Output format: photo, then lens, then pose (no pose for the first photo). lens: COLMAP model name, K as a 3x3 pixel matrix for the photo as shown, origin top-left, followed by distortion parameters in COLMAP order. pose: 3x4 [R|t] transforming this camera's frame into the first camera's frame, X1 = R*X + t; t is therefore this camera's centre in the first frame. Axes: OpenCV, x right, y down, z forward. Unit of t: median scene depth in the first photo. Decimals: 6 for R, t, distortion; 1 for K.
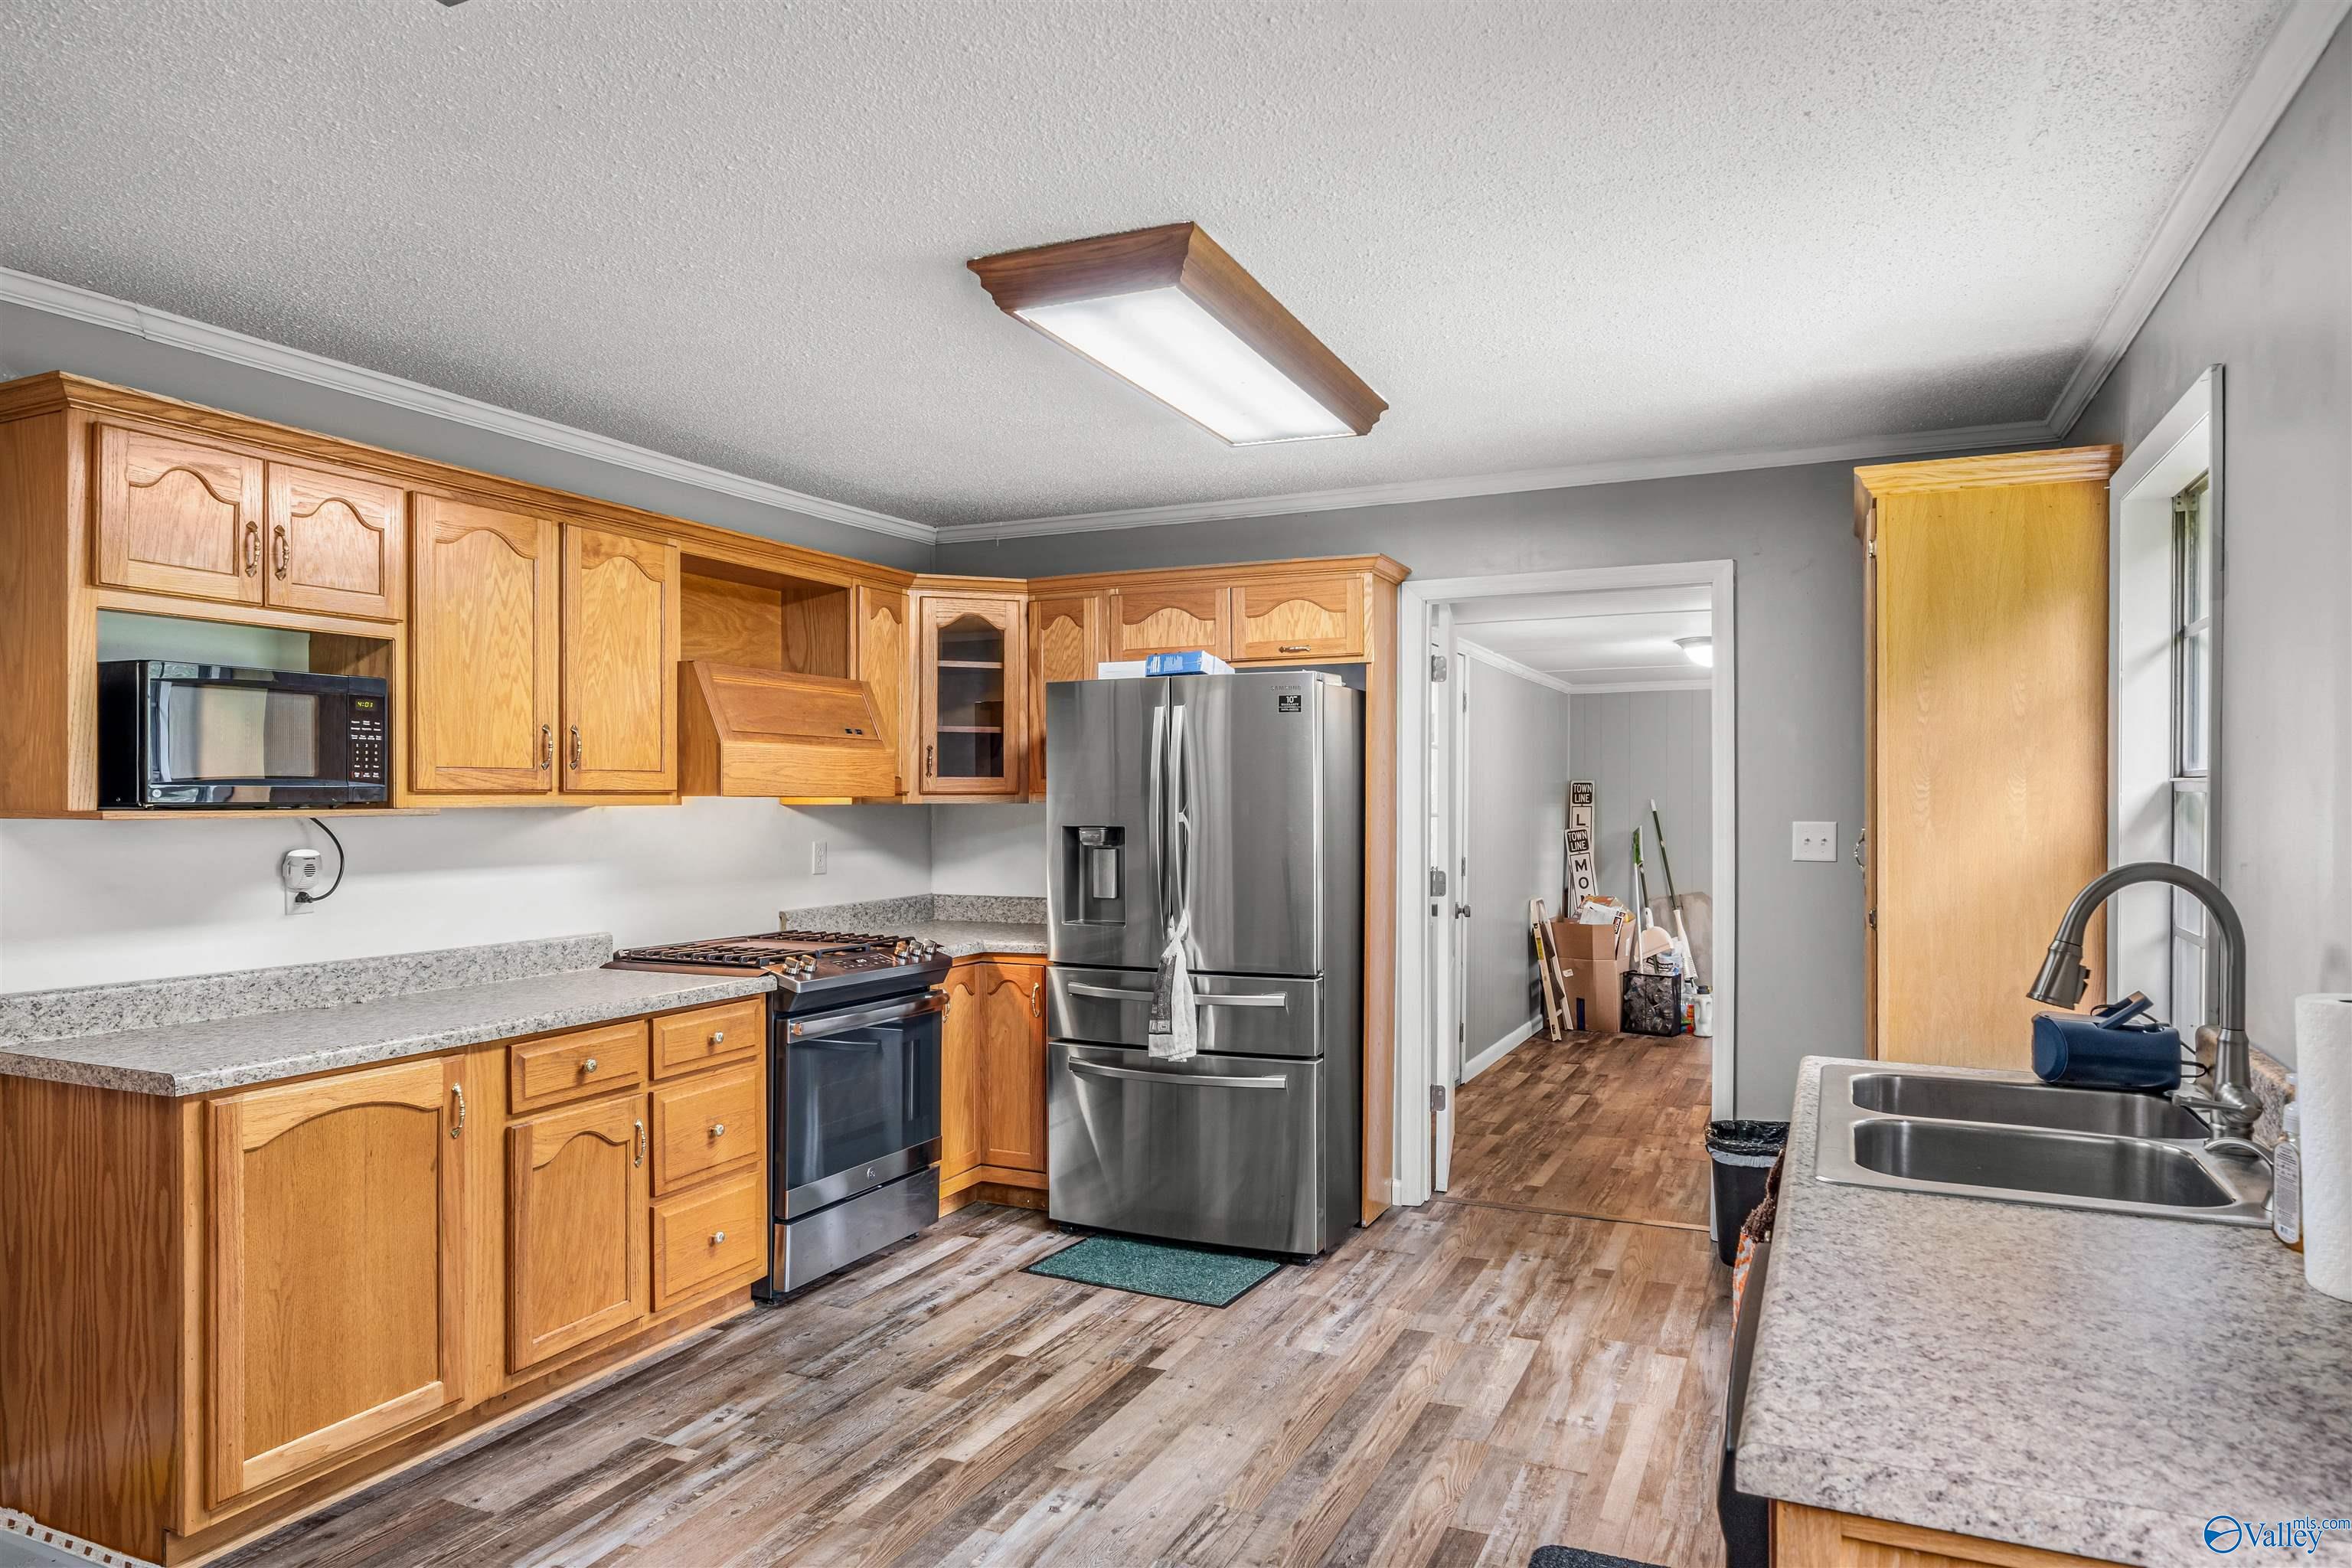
lens RADIAL K [[1458.7, 0, 1171.0], [0, 1458.7, 807.2], [0, 0, 1]] dist [0.000572, 0.001931]
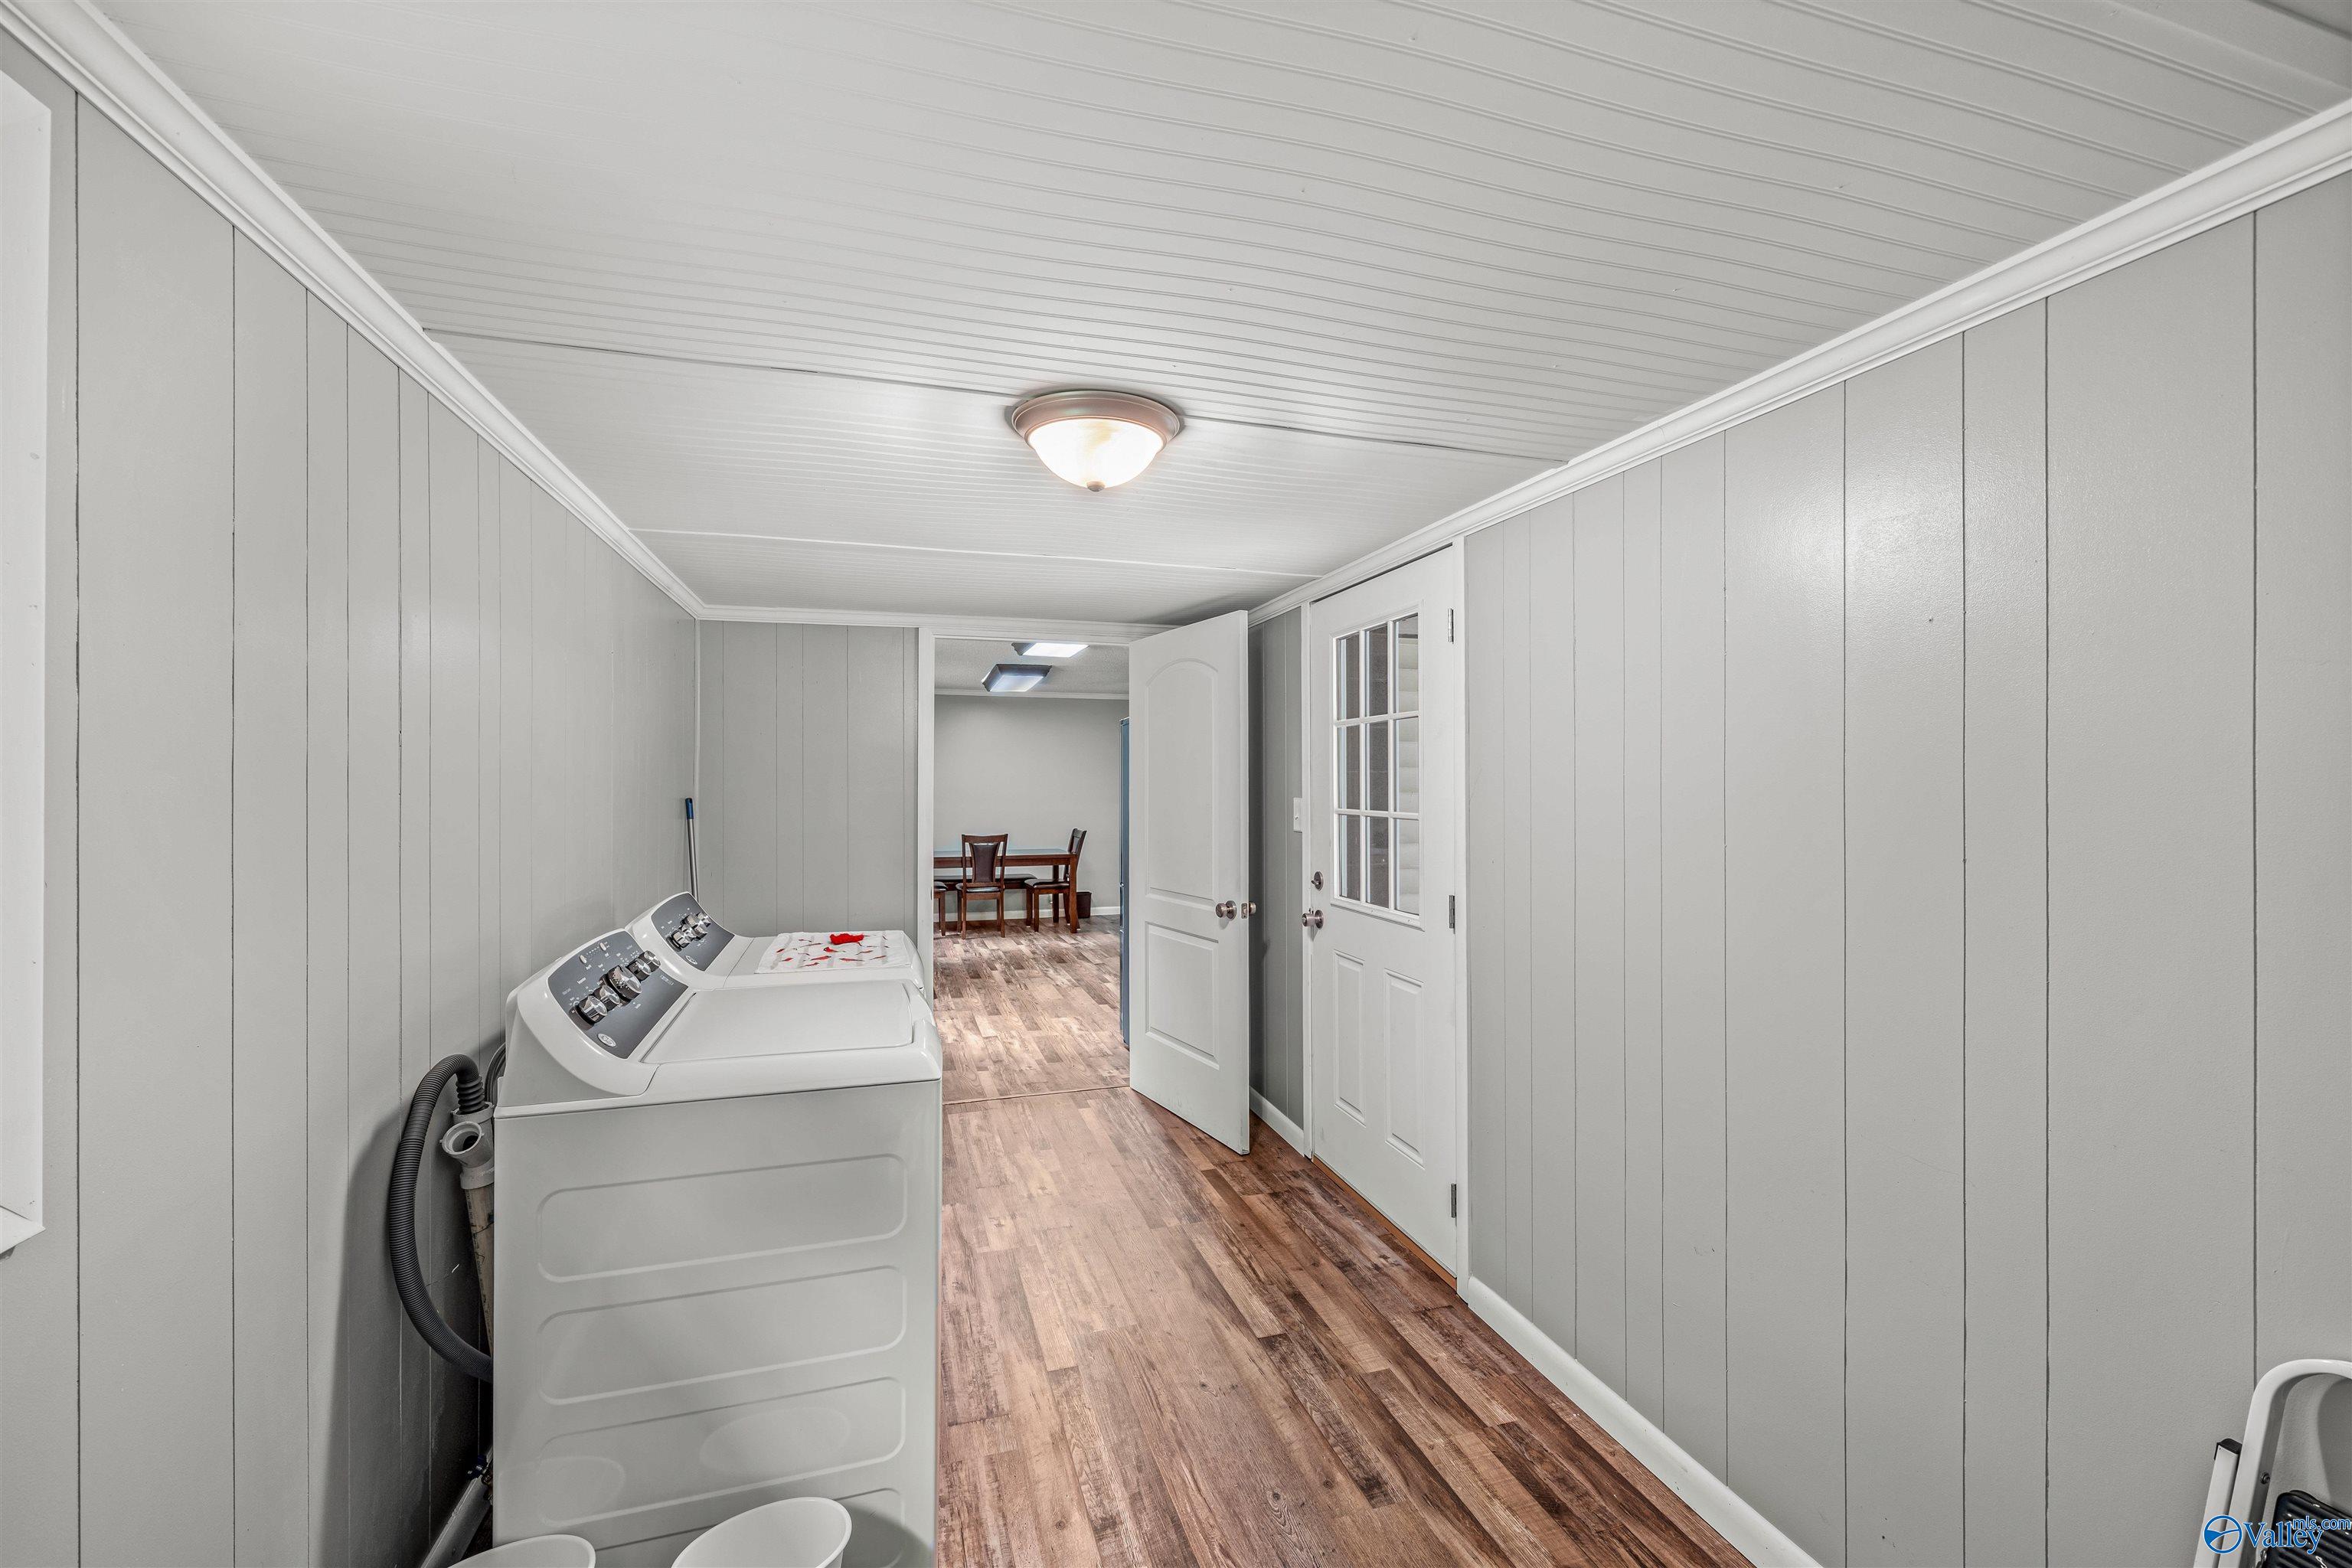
lens RADIAL K [[963.3, 0, 1173.8], [0, 963.3, 781.1], [0, 0, 1]] dist [0.000560, 0.000096]
pose [[-0.744650, -0.000908, -0.667455, 1.073455], [-0.004654, 0.999982, 0.003831, -0.026455], [0.667439, 0.005959, -0.744640, 2.419750]]
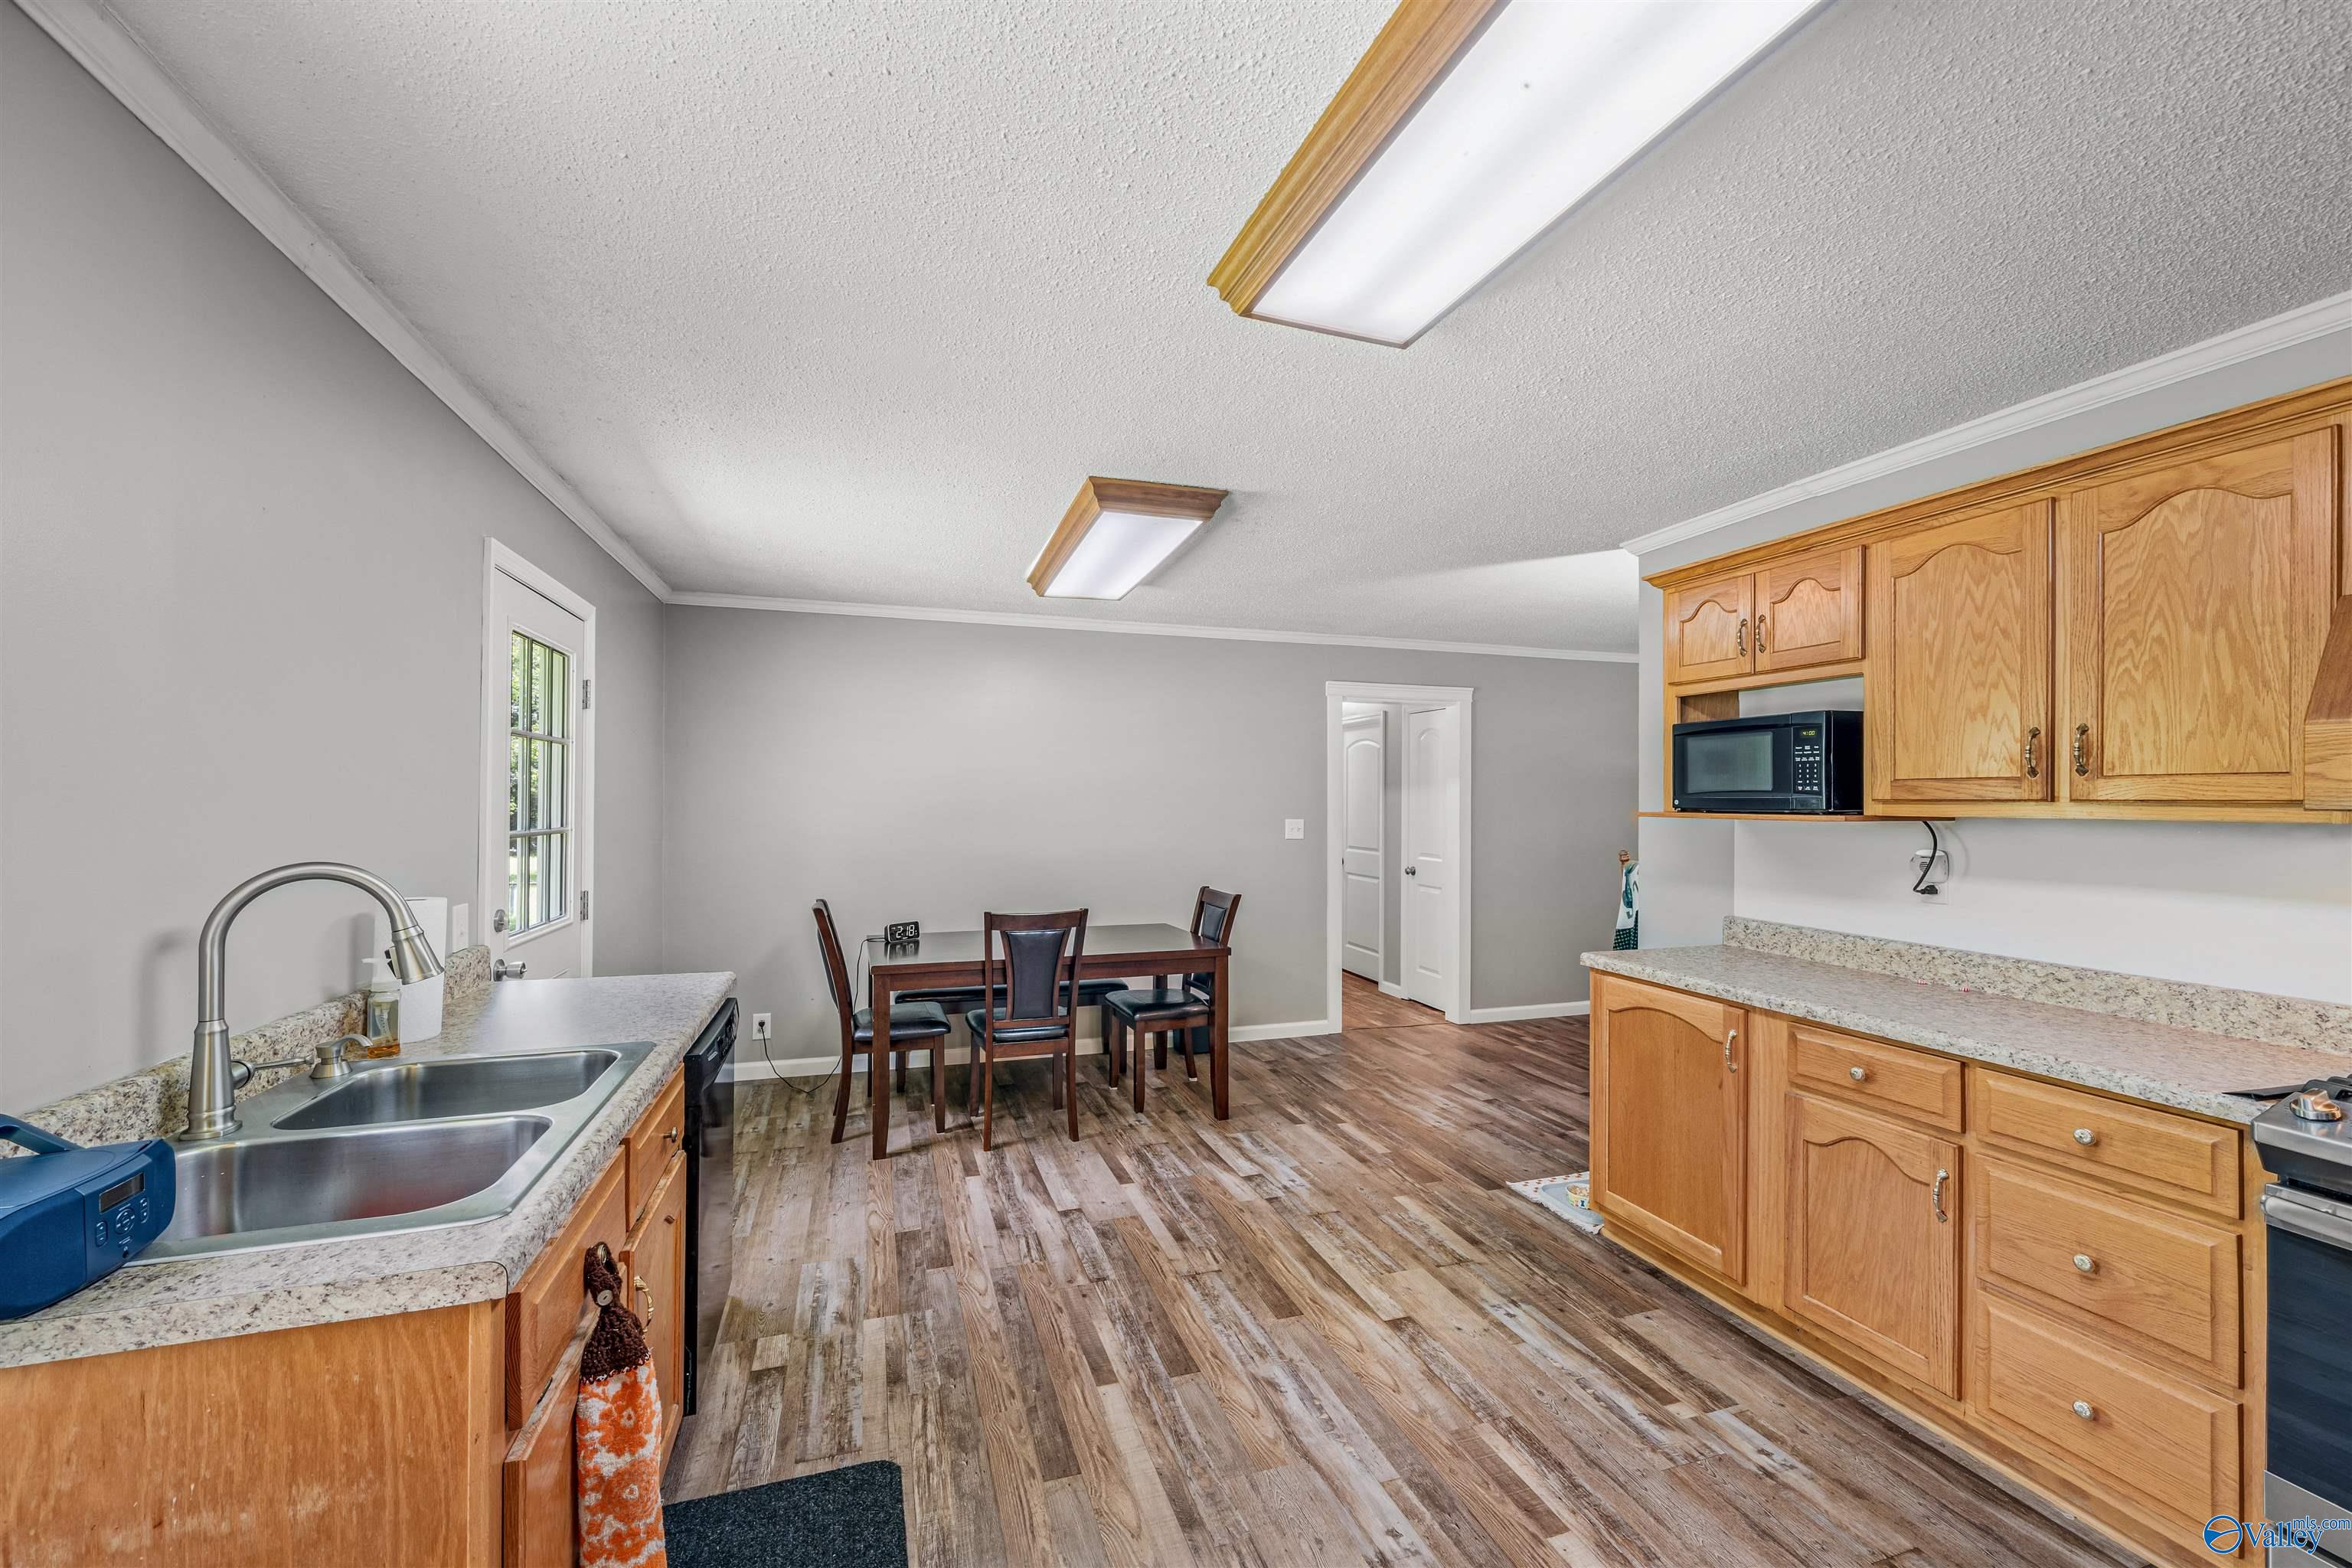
lens RADIAL K [[920.4, 0, 1161.3], [0, 920.4, 790.0], [0, 0, 1]] dist [-0.000822, -0.000493]
pose [[-0.740622, -0.006332, -0.671892, 0.371324], [-0.006697, 0.999975, -0.002042, -0.013831], [0.671888, 0.002988, -0.740647, 1.103107]]
